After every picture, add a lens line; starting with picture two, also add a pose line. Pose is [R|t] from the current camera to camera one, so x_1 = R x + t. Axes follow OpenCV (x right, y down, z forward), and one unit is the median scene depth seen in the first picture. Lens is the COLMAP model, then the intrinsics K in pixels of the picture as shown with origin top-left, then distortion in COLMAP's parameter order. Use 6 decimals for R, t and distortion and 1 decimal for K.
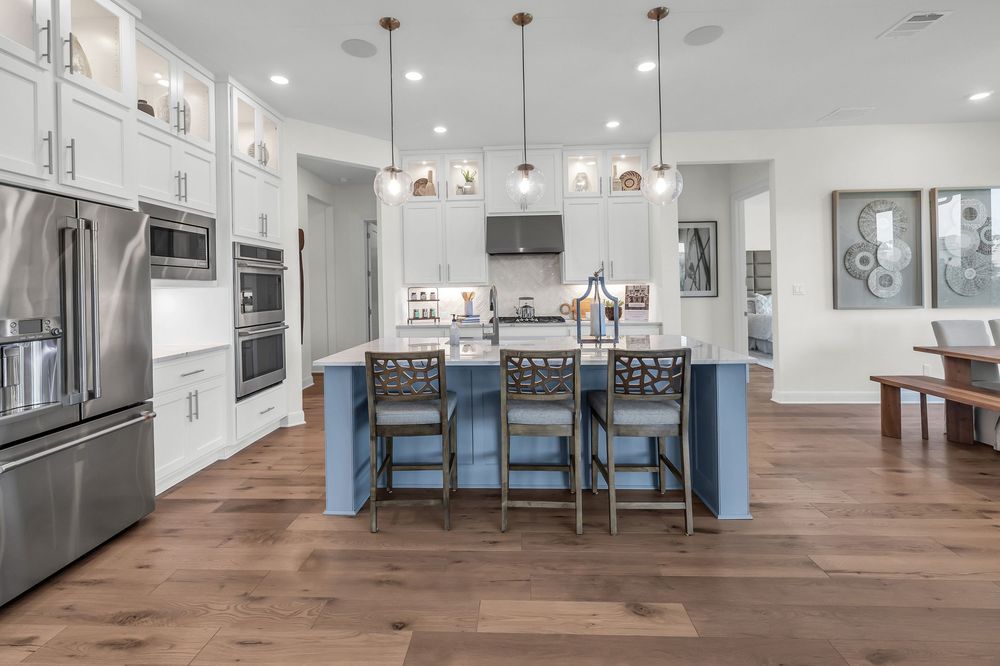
lens RADIAL K [[443.4, 0, 497.5], [0, 443.4, 288.6], [0, 0, 1]] dist [0.000030, -0.000074]
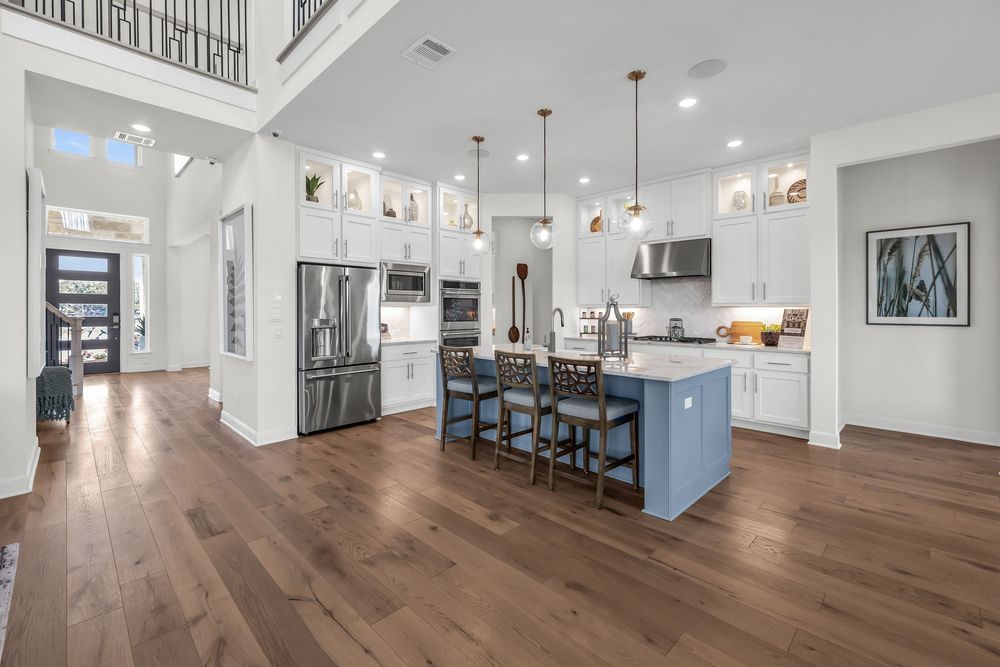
lens RADIAL K [[422.5, 0, 500.4], [0, 422.5, 310.8], [0, 0, 1]] dist [-0.001564, -0.000059]
pose [[0.749244, 0.019268, -0.662014, 0.607974], [-0.012217, 0.999809, 0.015273, -0.012961], [0.662182, -0.003355, 0.749336, -0.048604]]
